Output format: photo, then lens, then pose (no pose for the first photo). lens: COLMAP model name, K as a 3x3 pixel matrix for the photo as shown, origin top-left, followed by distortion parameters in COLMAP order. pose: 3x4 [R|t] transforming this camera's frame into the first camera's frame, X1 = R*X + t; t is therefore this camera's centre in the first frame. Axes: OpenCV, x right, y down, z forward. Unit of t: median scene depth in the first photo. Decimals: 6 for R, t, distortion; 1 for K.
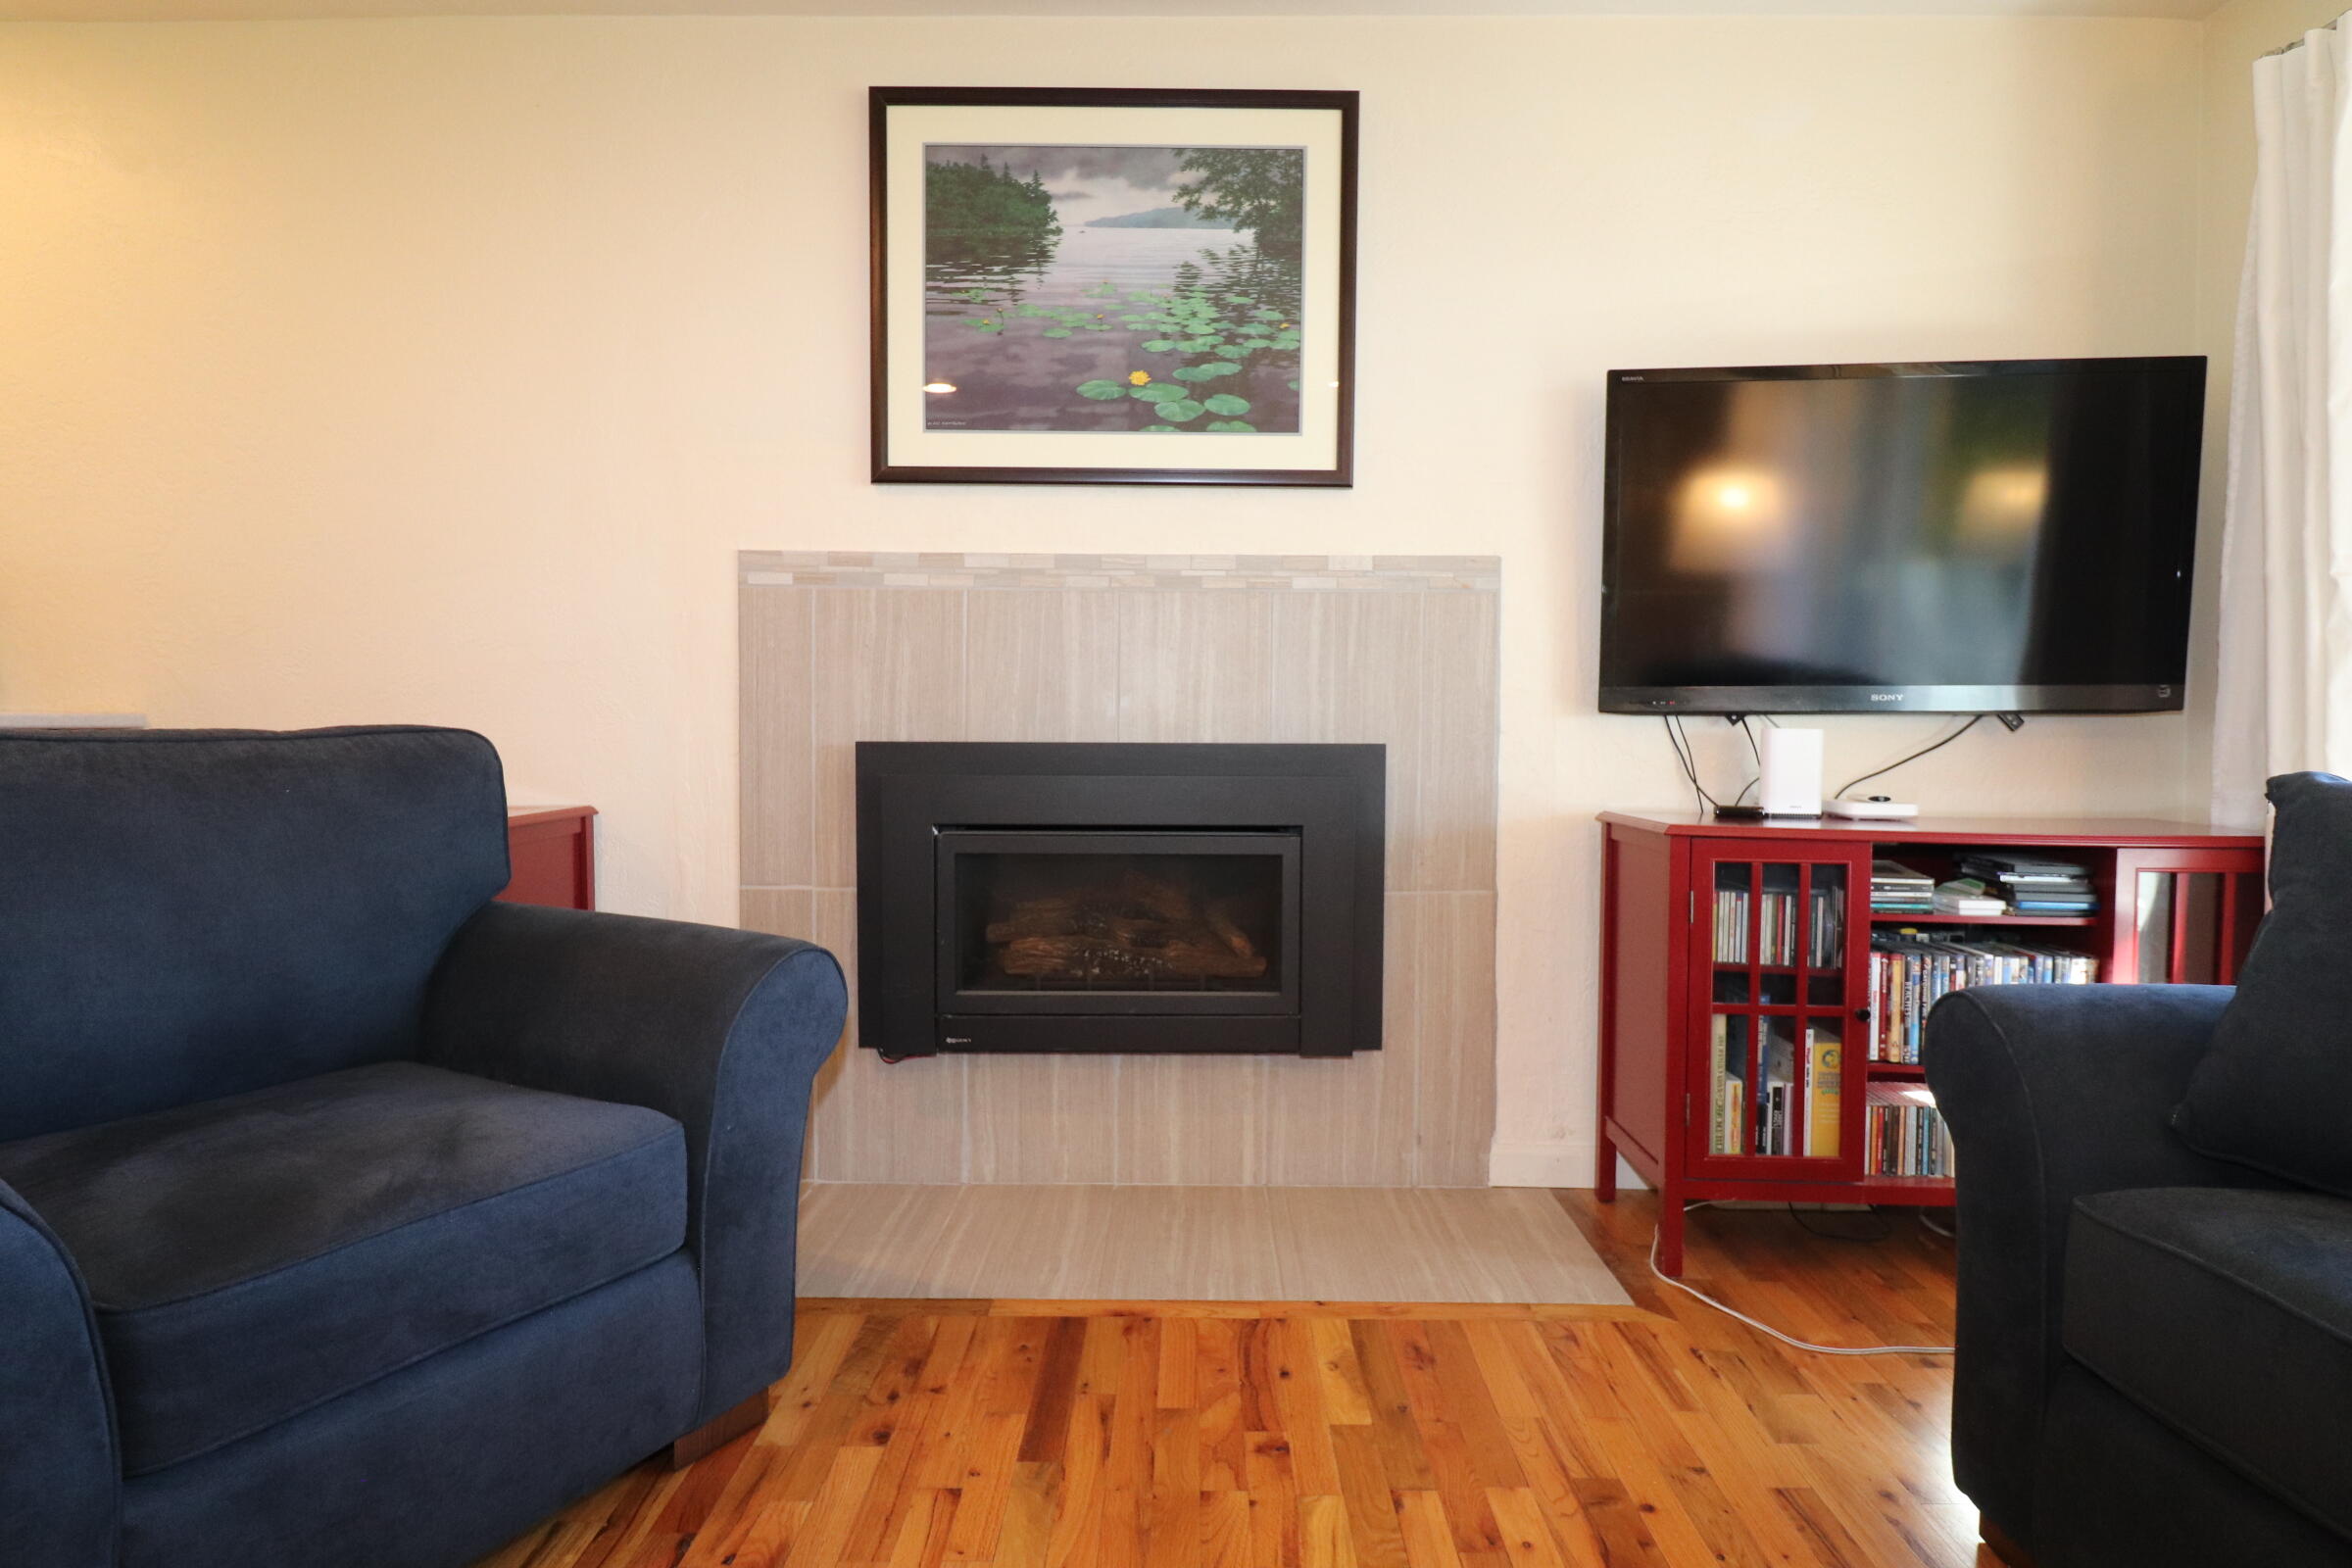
lens RADIAL K [[1303.4, 0, 1180.2], [0, 1303.4, 760.7], [0, 0, 1]] dist [0.014826, -0.001206]
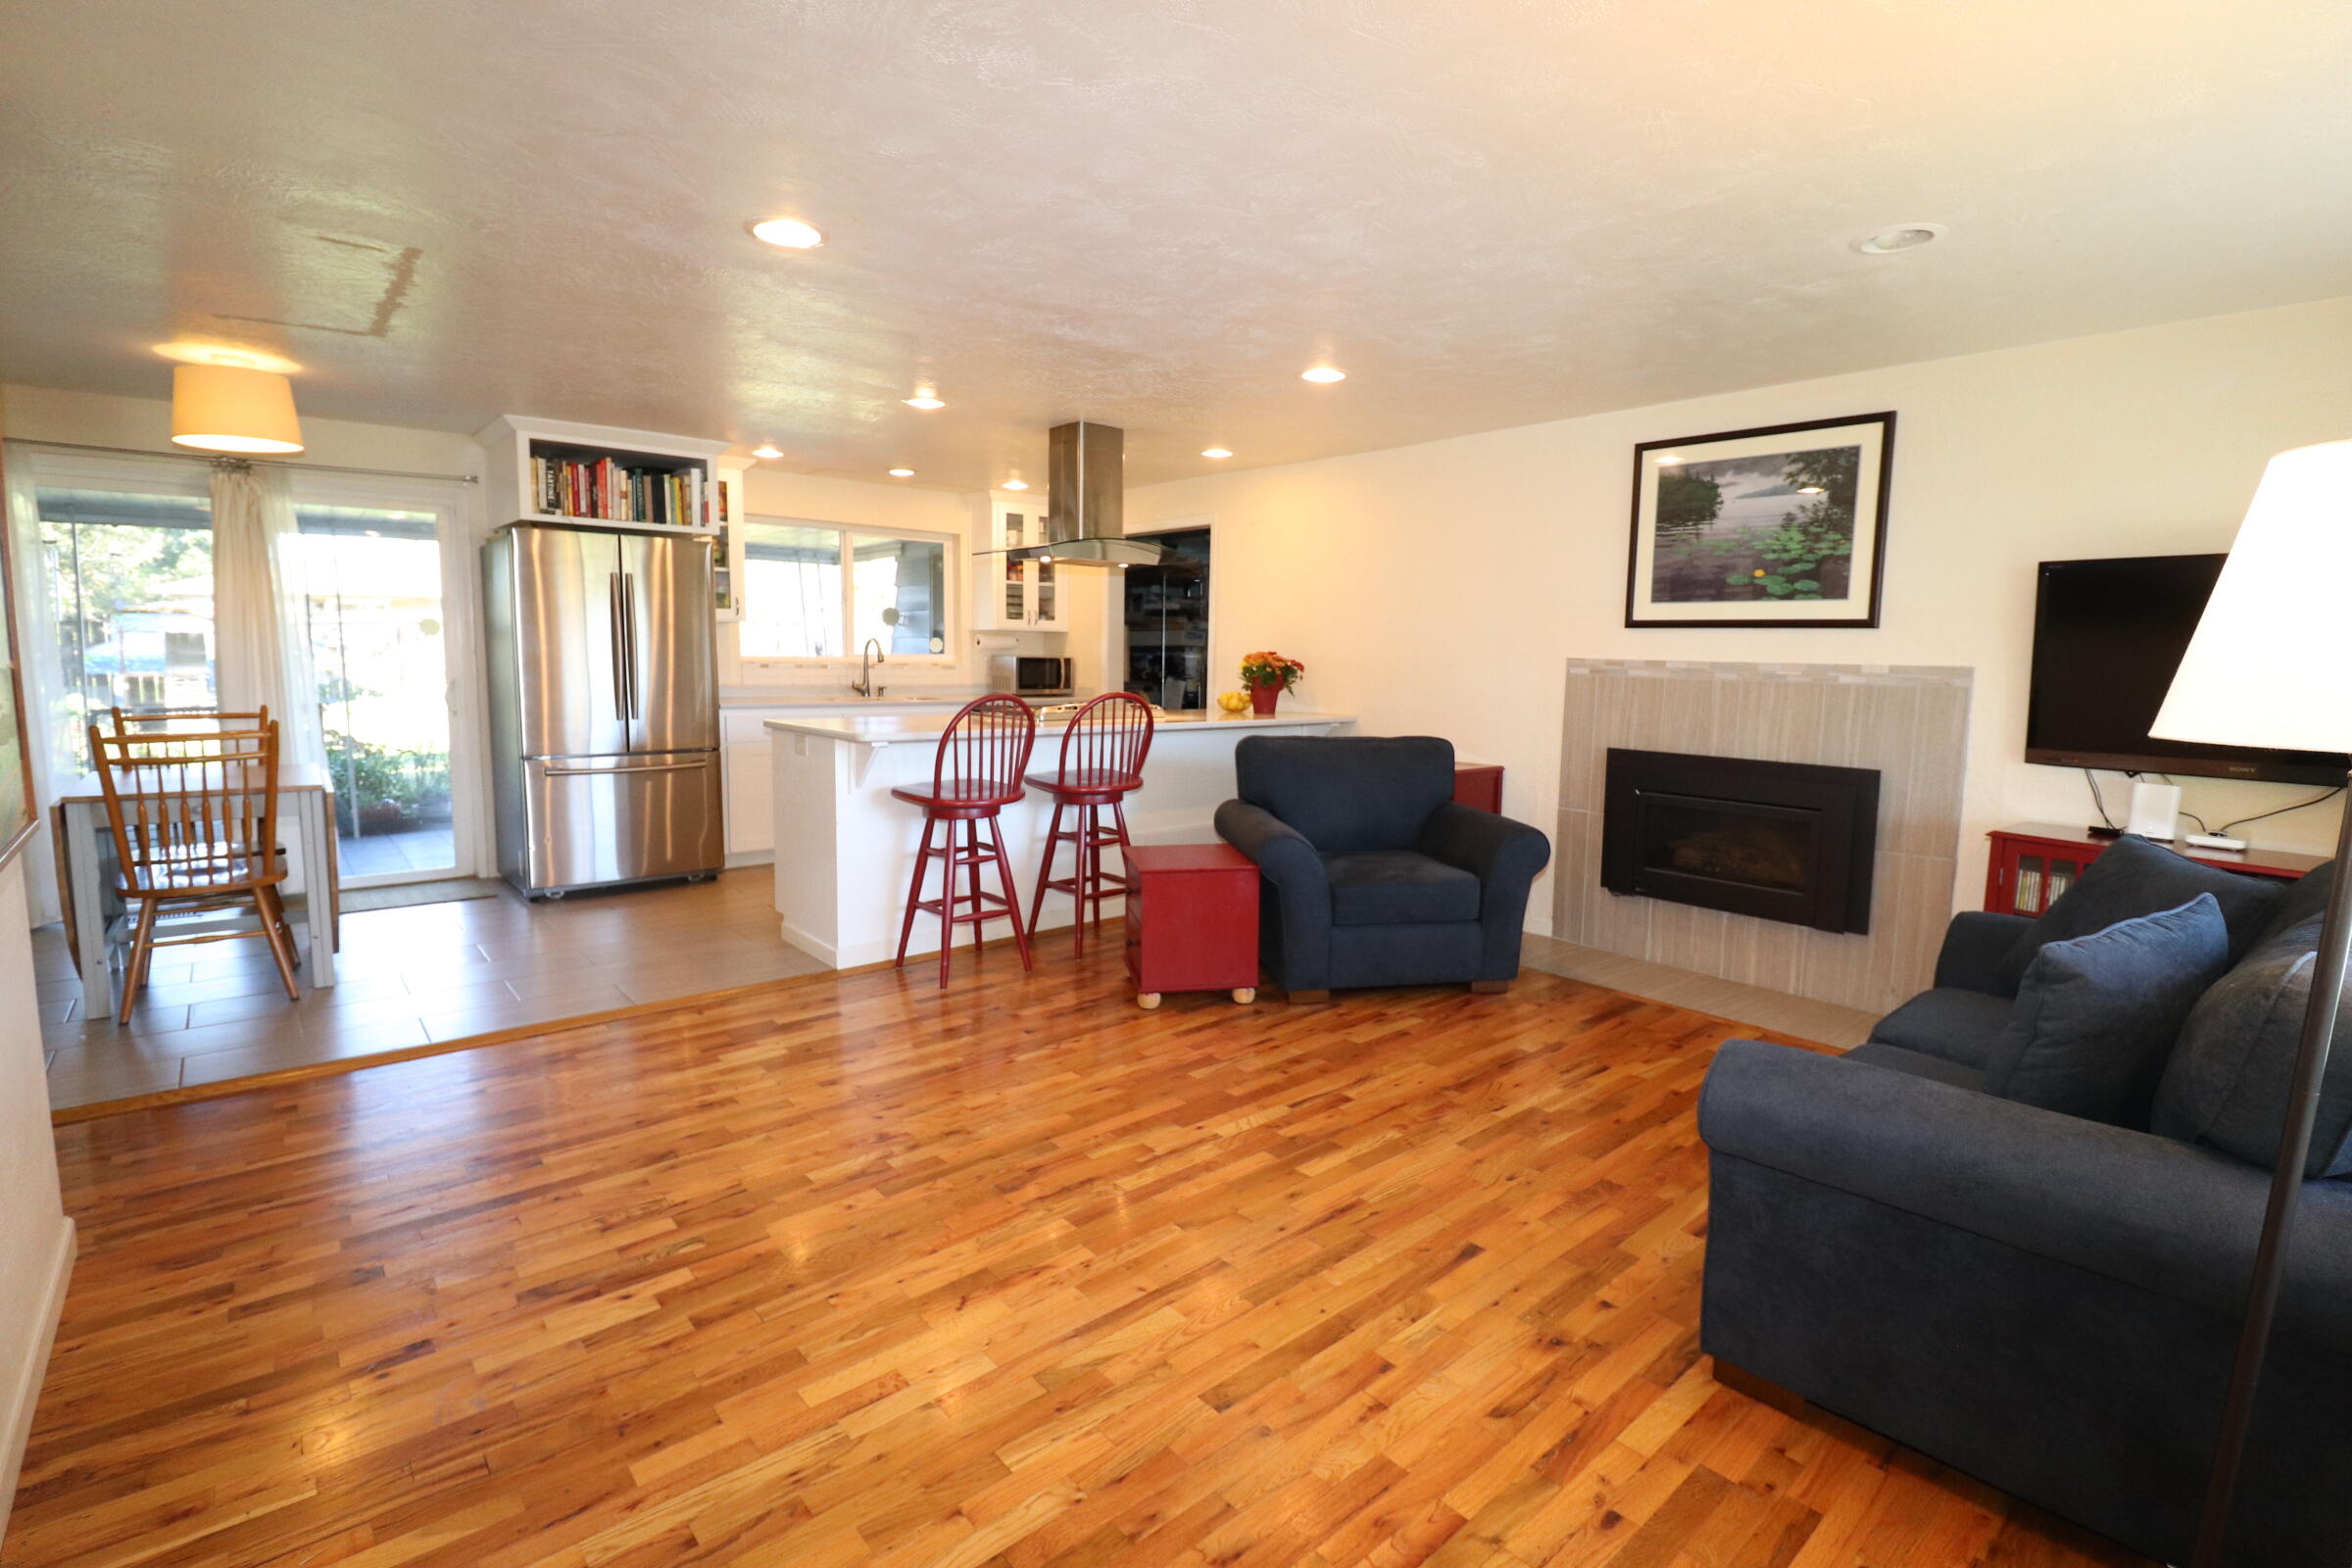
lens RADIAL K [[1083.2, 0, 1179.5], [0, 1083.2, 777.9], [0, 0, 1]] dist [-0.022200, -0.004026]
pose [[0.655842, 0.093438, -0.749093, 0.637028], [-0.041004, 0.995255, 0.088244, -0.094024], [0.753784, -0.027158, 0.656561, -0.726549]]
